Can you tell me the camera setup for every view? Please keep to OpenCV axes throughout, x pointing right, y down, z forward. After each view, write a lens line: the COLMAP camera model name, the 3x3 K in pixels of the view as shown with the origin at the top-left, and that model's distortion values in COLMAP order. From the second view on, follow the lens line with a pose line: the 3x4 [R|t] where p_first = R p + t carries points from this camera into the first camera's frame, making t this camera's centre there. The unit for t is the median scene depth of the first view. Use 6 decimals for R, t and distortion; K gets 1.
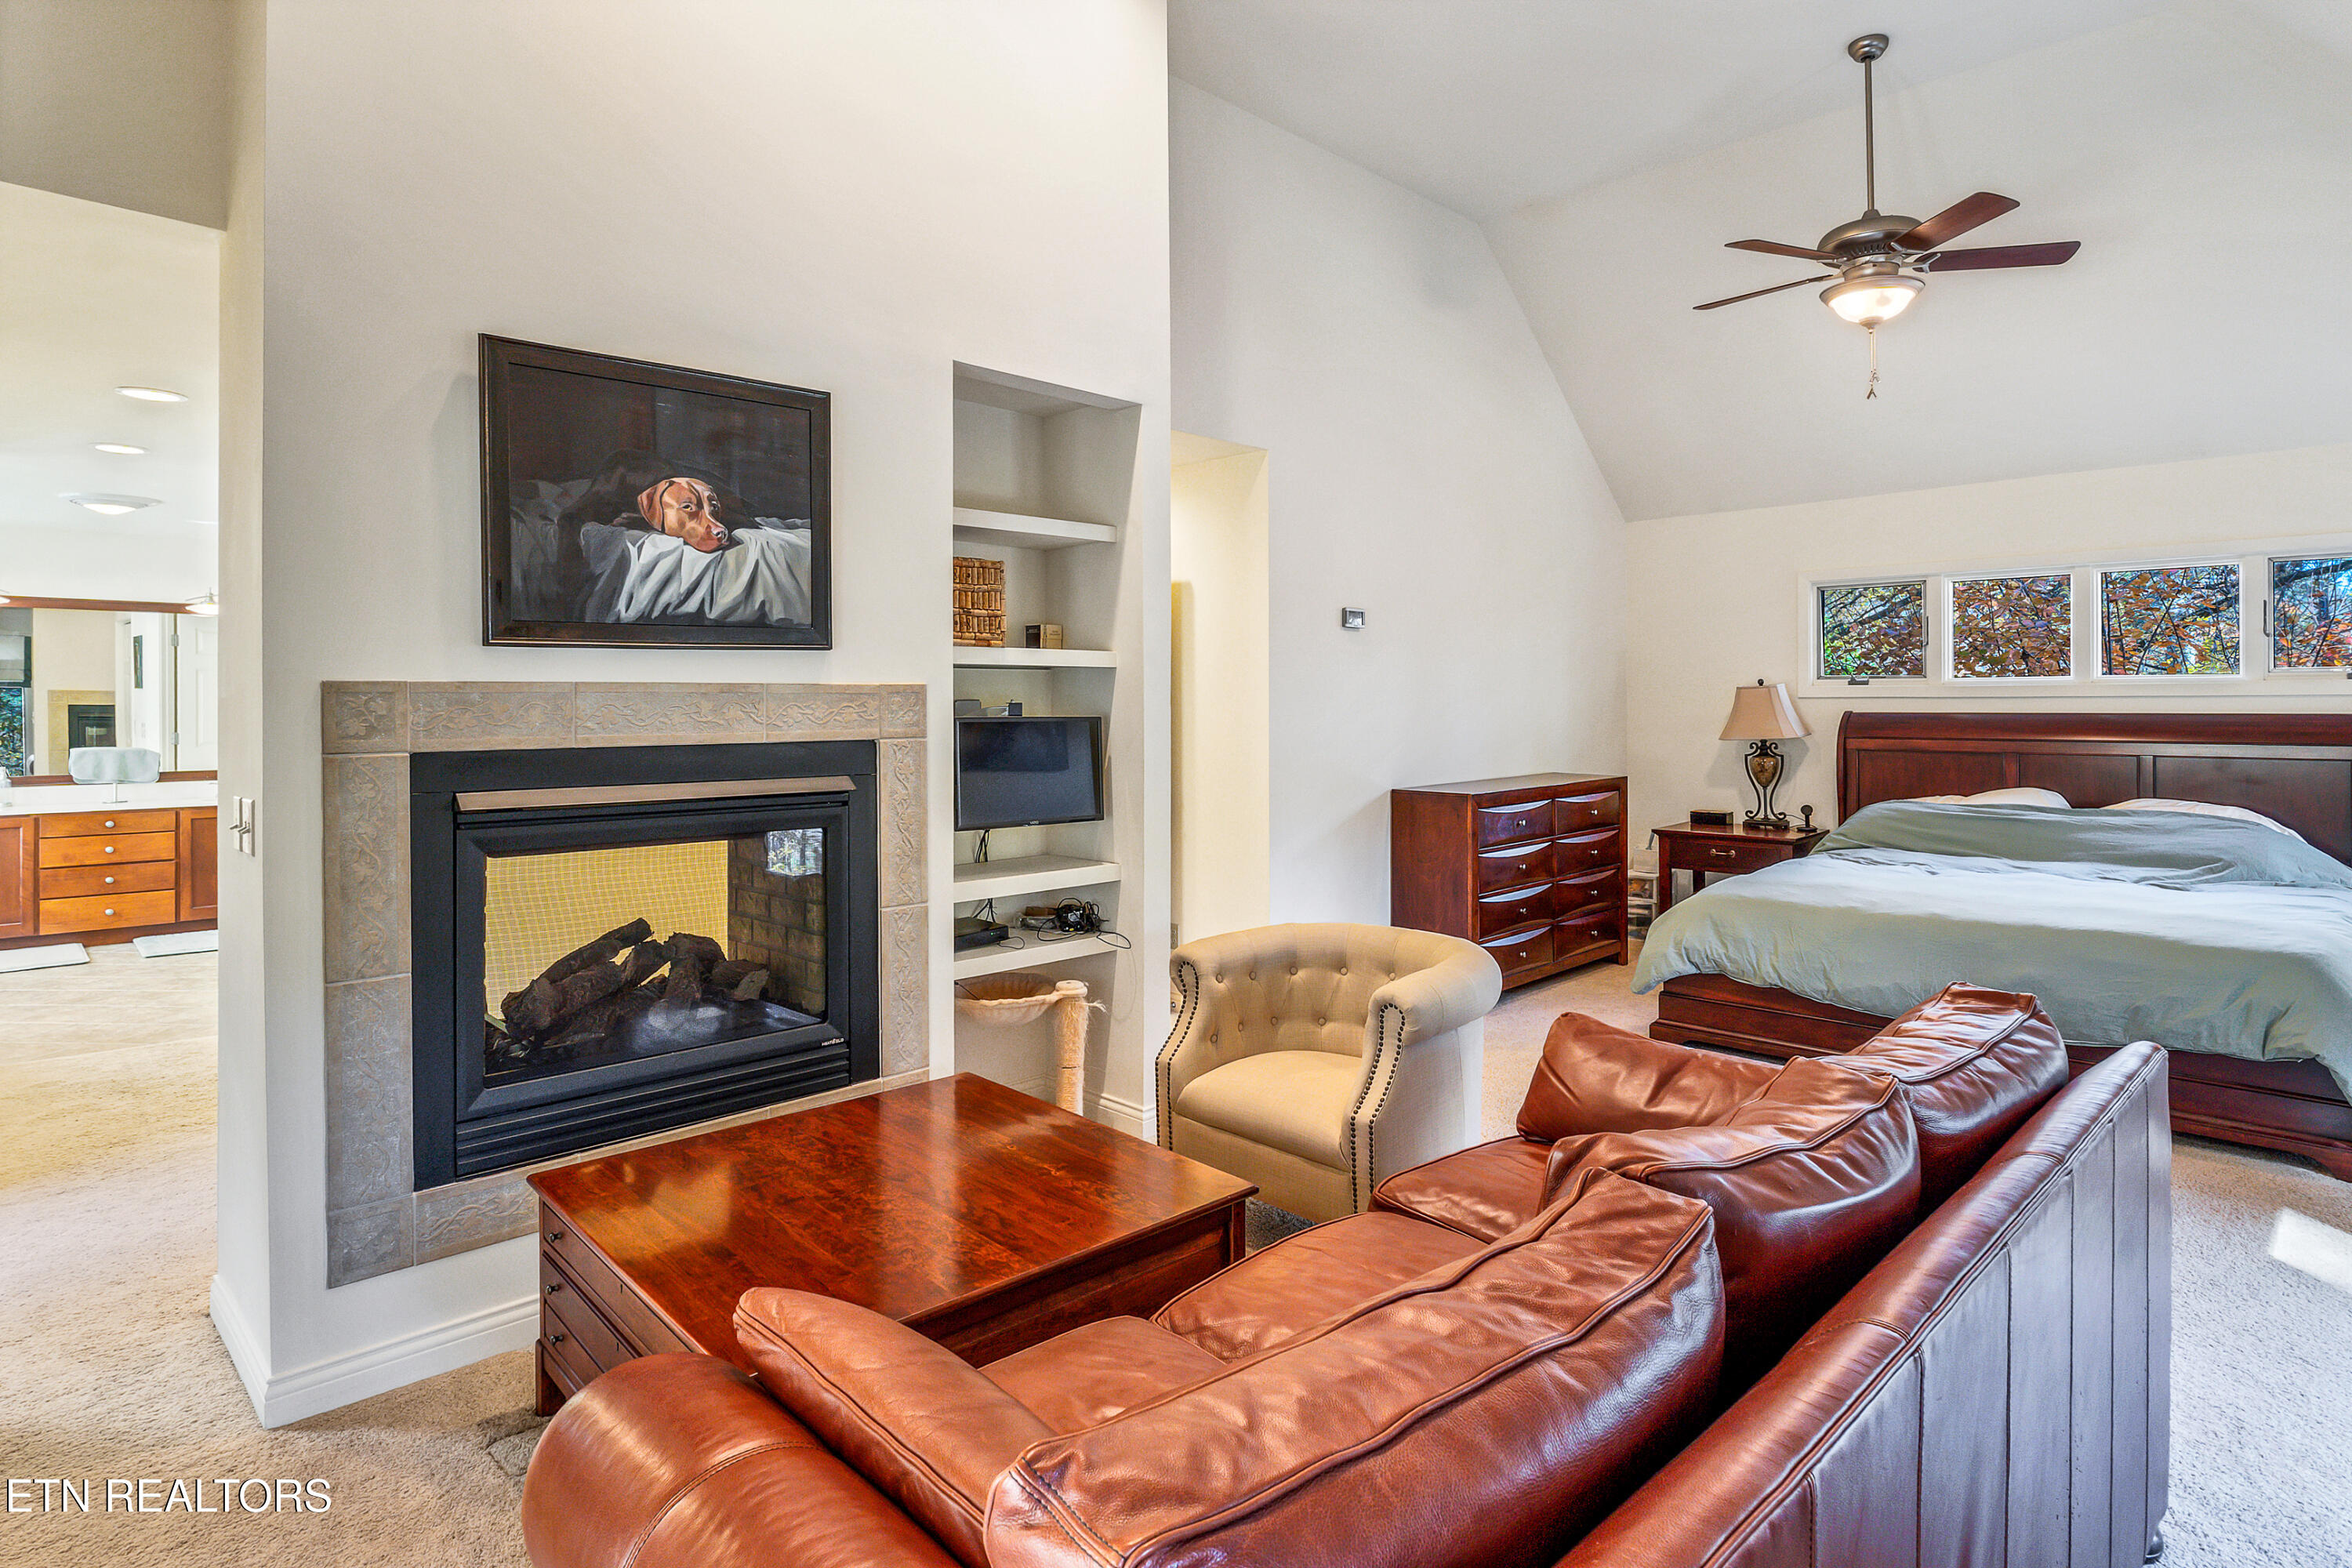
lens RADIAL K [[1242.7, 0, 1190.6], [0, 1242.7, 708.4], [0, 0, 1]] dist [-0.003461, -0.000728]
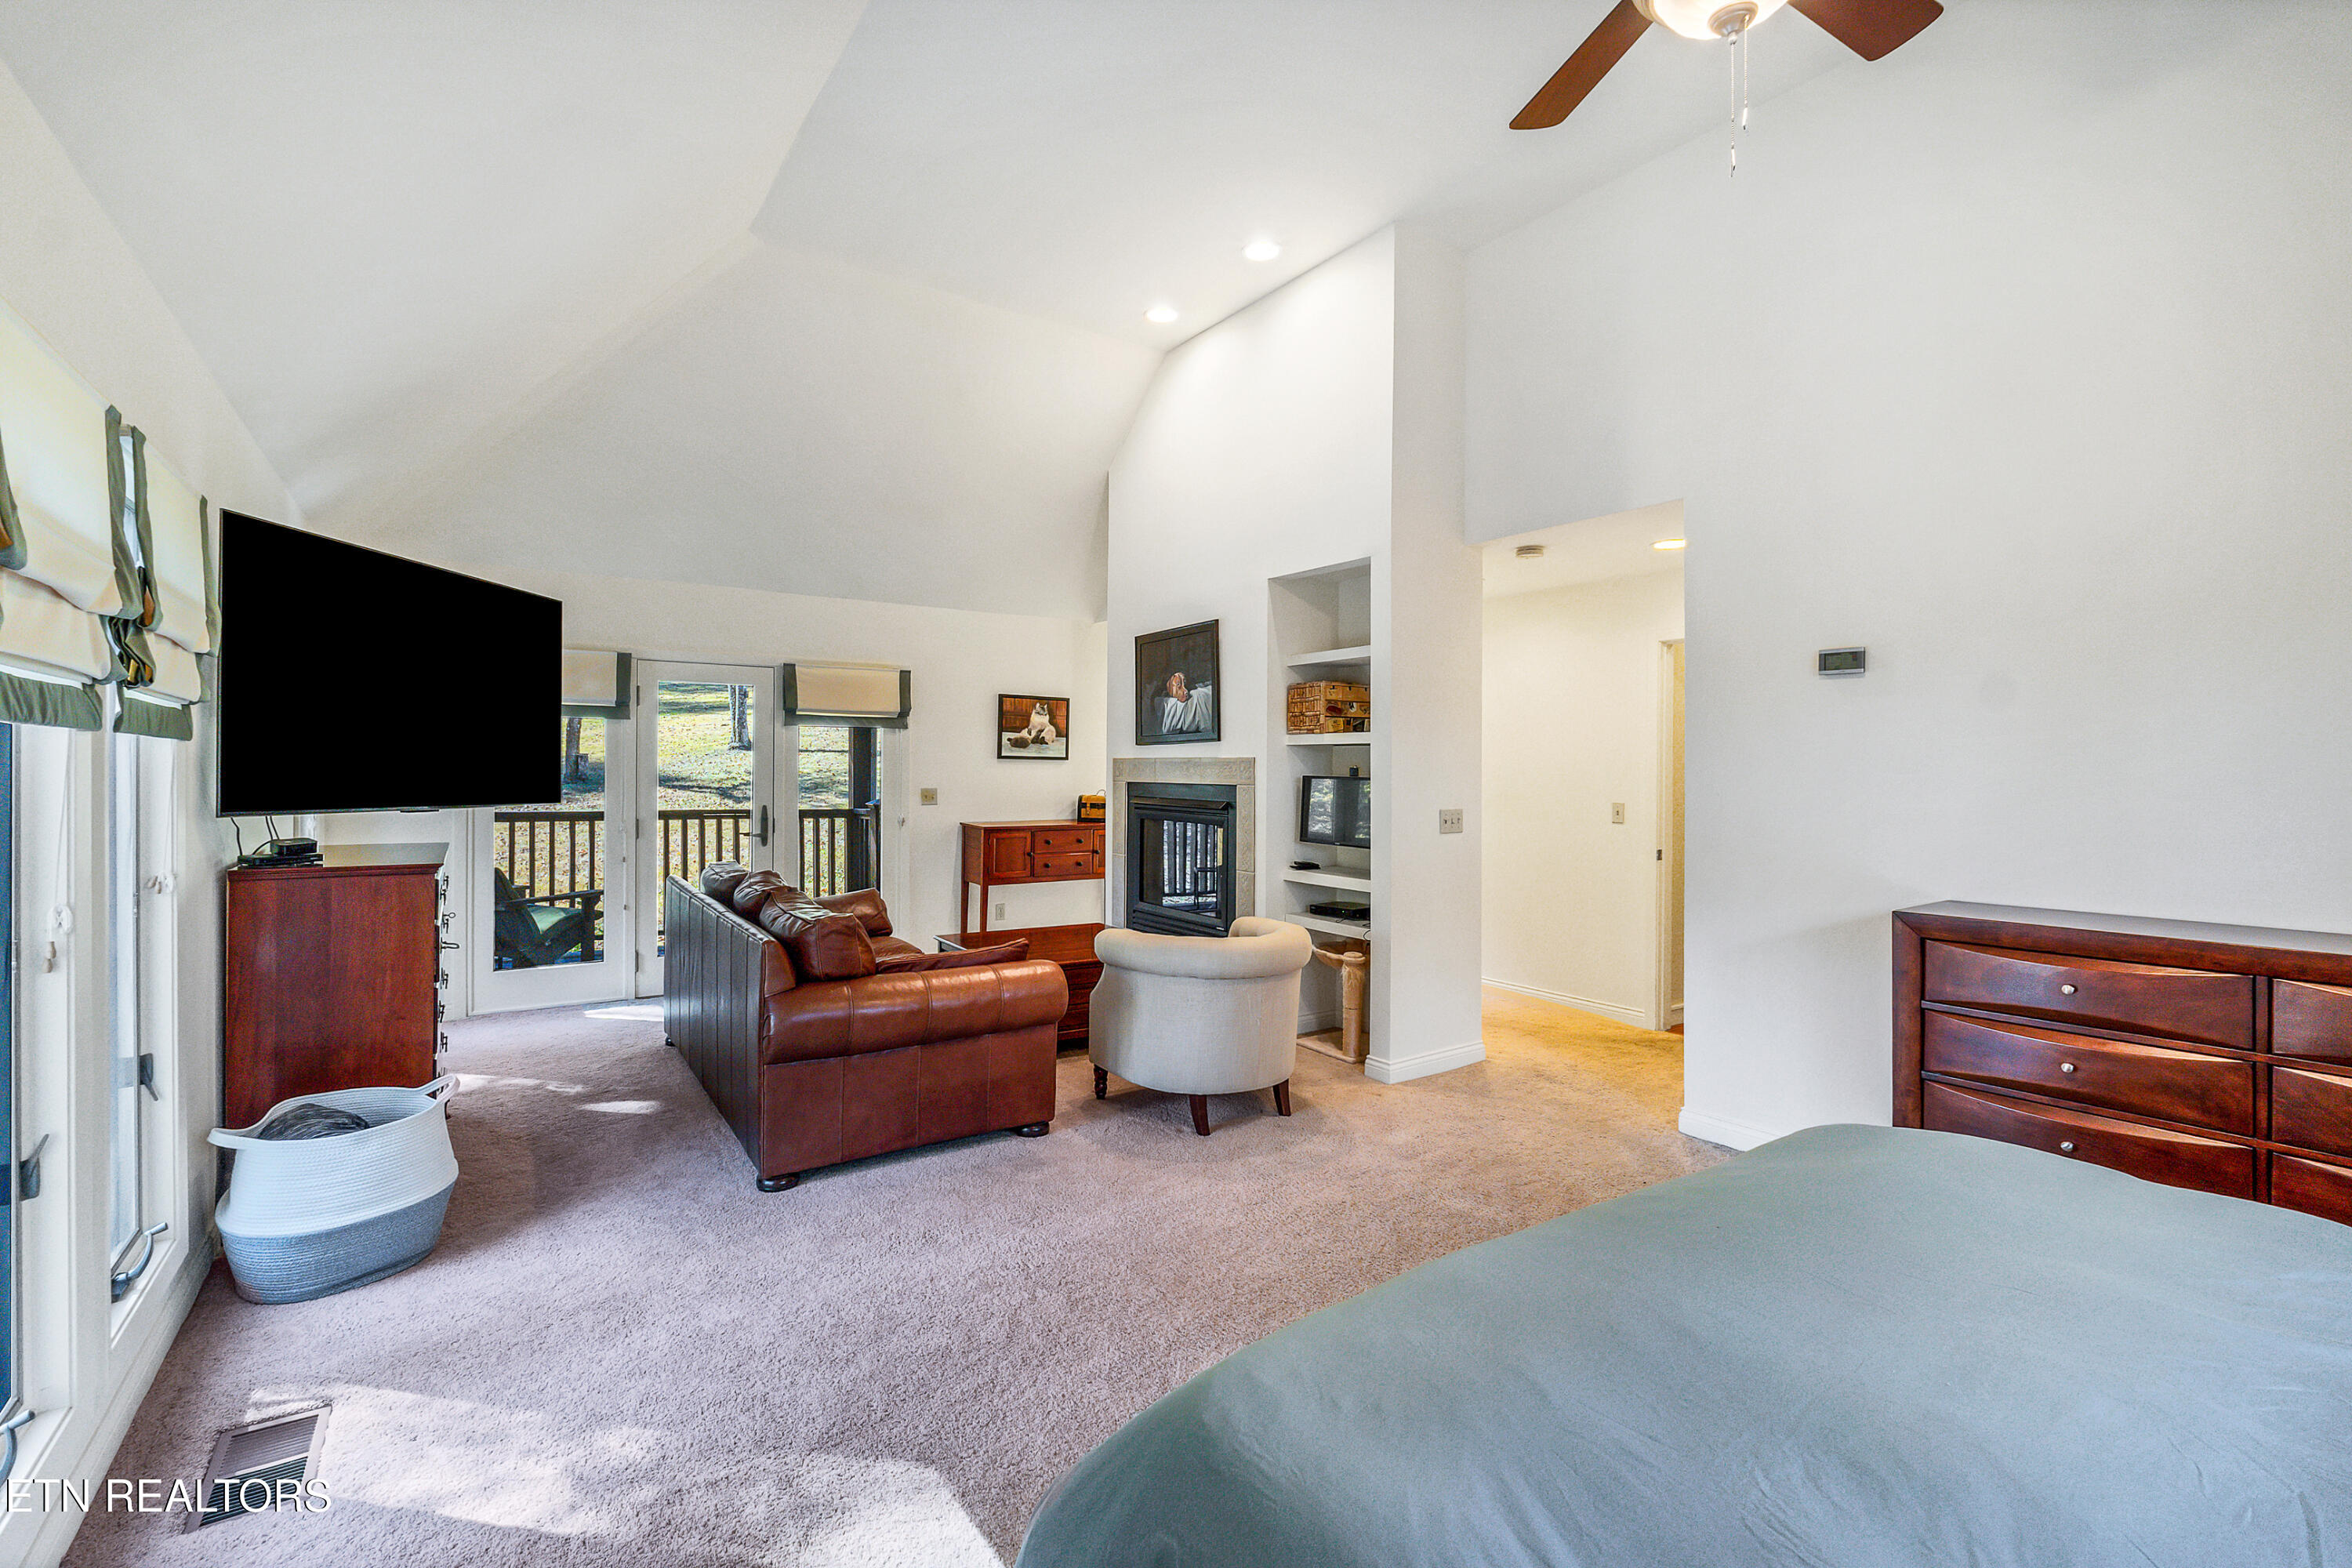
lens RADIAL K [[1022.0, 0, 1199.1], [0, 1022.0, 767.2], [0, 0, 1]] dist [0.001007, -0.000264]
pose [[-0.134952, 0.005624, -0.990836, 0.792084], [-0.006133, 0.999960, 0.006511, -0.007565], [0.990833, 0.006955, -0.134912, 0.663826]]
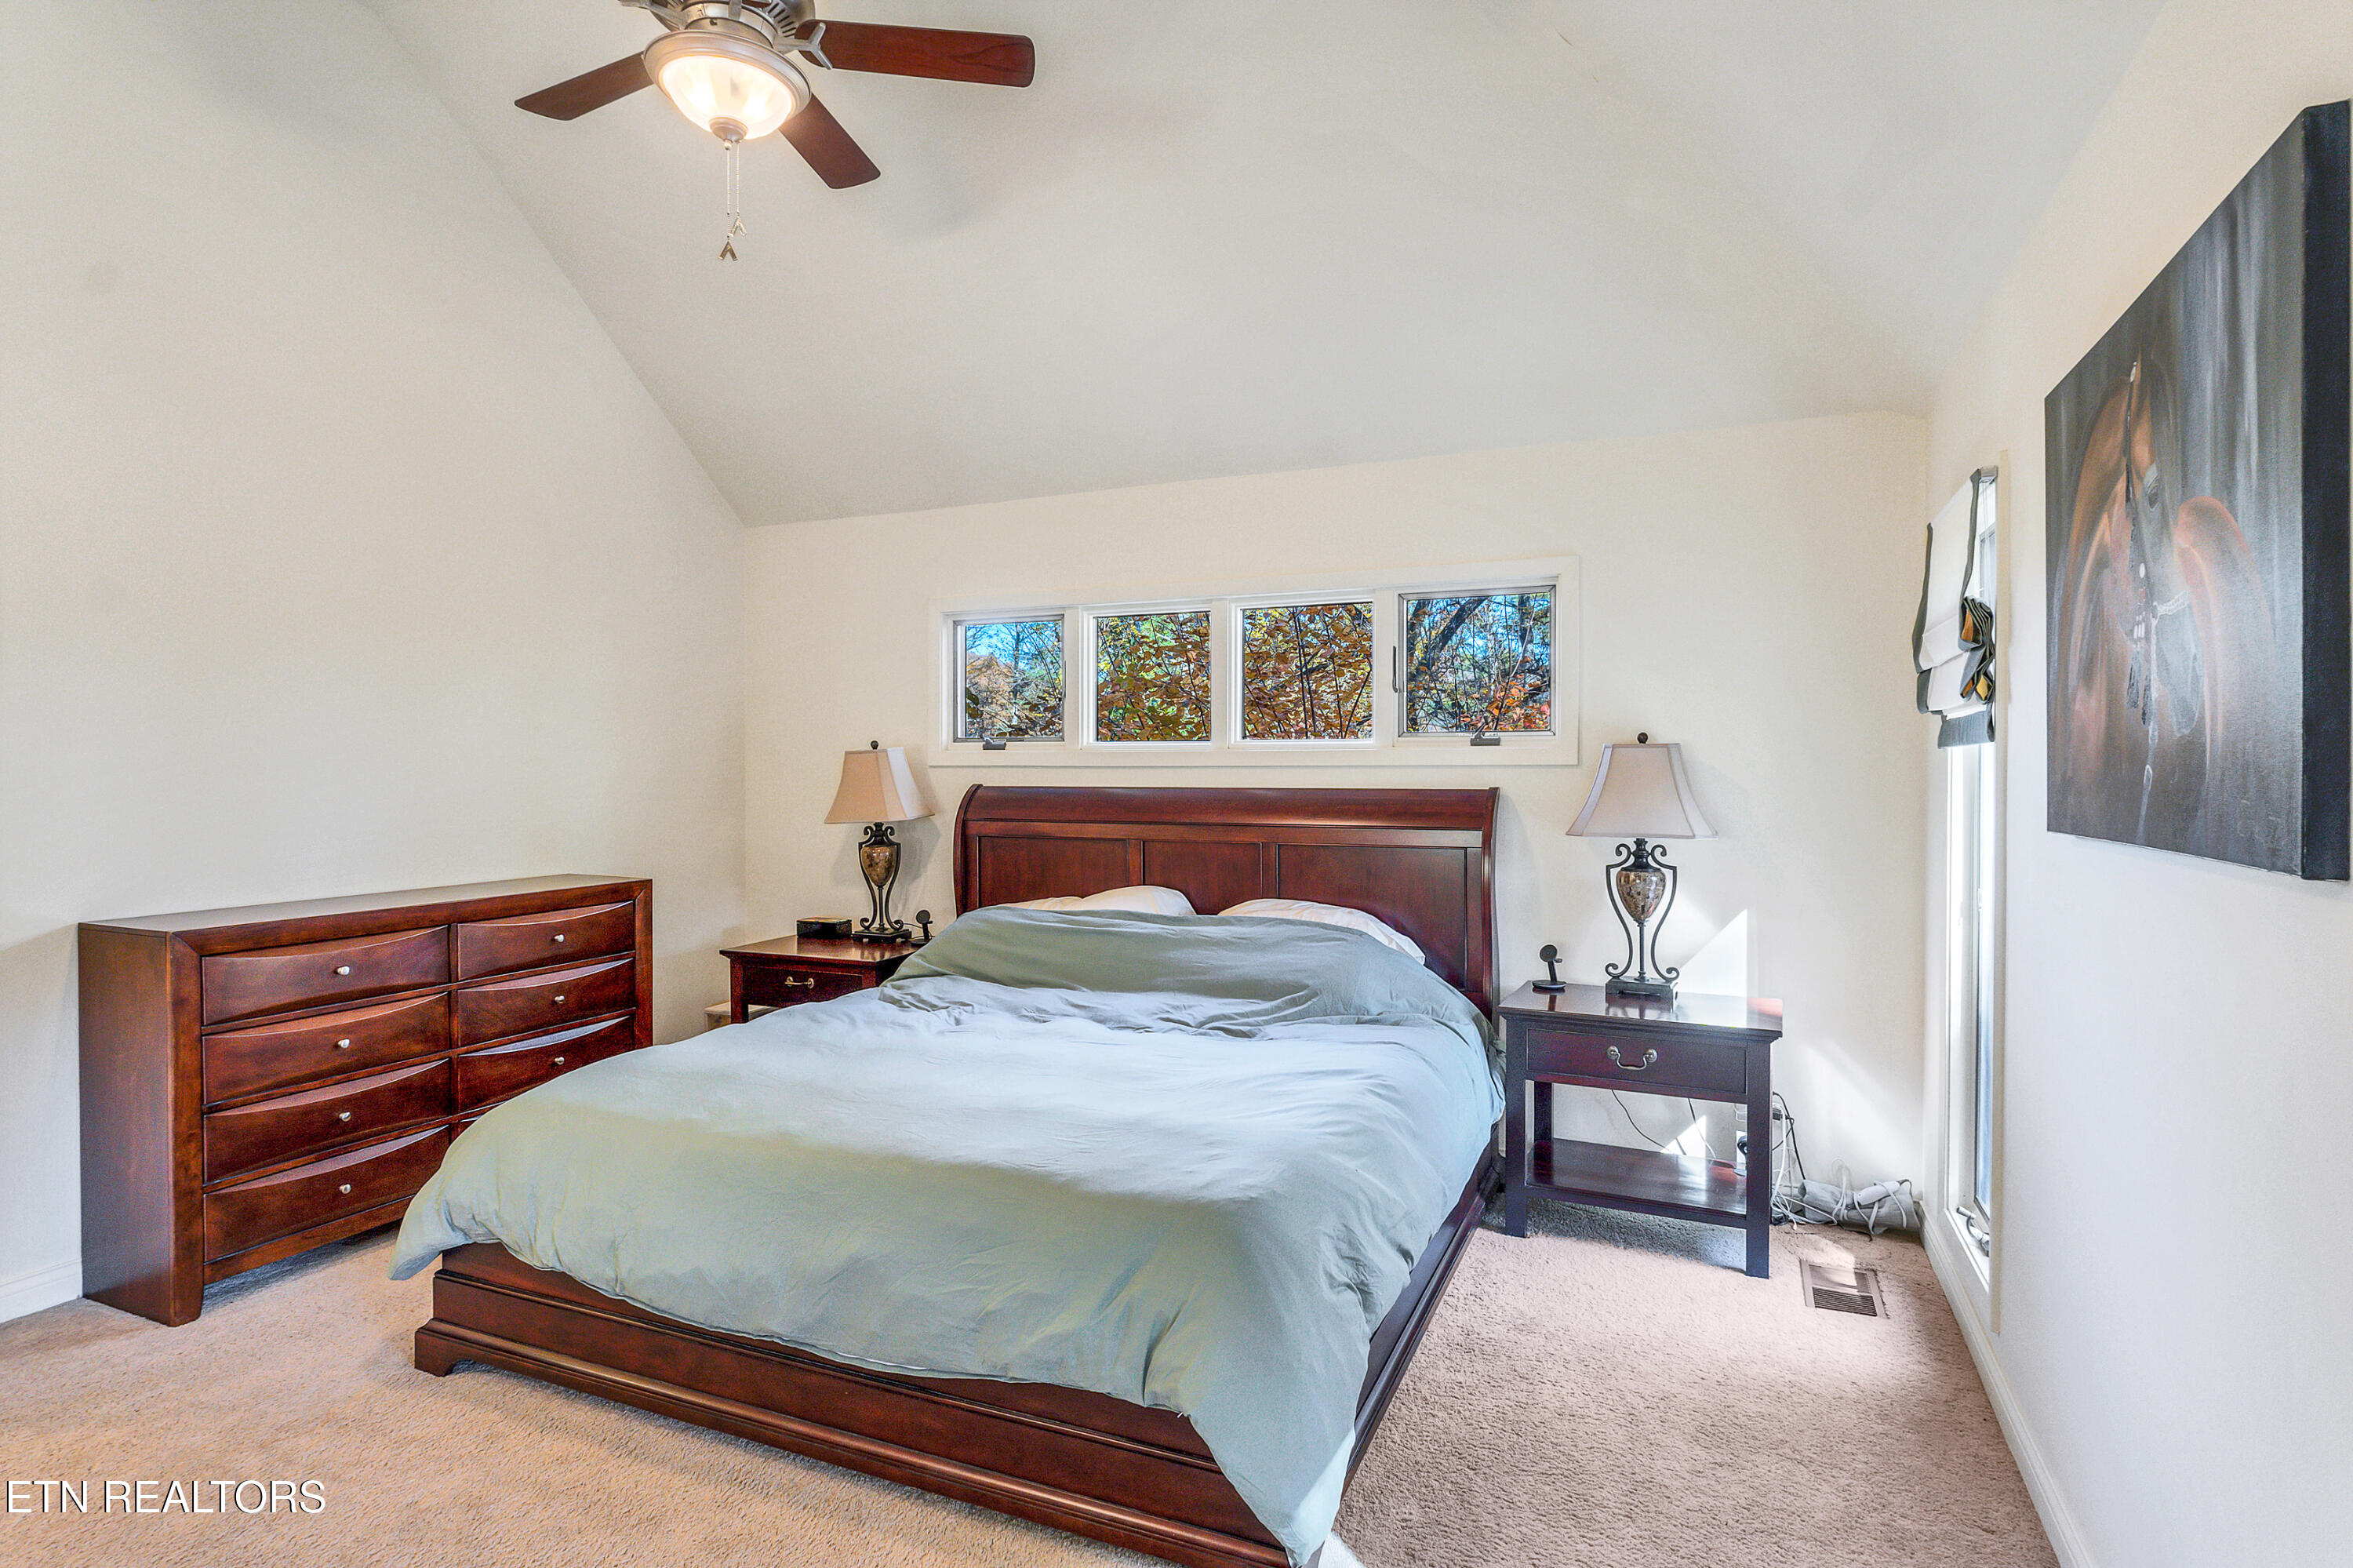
lens RADIAL K [[1243.2, 0, 1175.4], [0, 1243.2, 774.8], [0, 0, 1]] dist [-0.003461, -0.000728]
pose [[0.927460, 0.006350, 0.373867, 0.479998], [-0.004589, 0.999974, -0.005601, -0.000470], [-0.373893, 0.003479, 0.927465, 0.338182]]
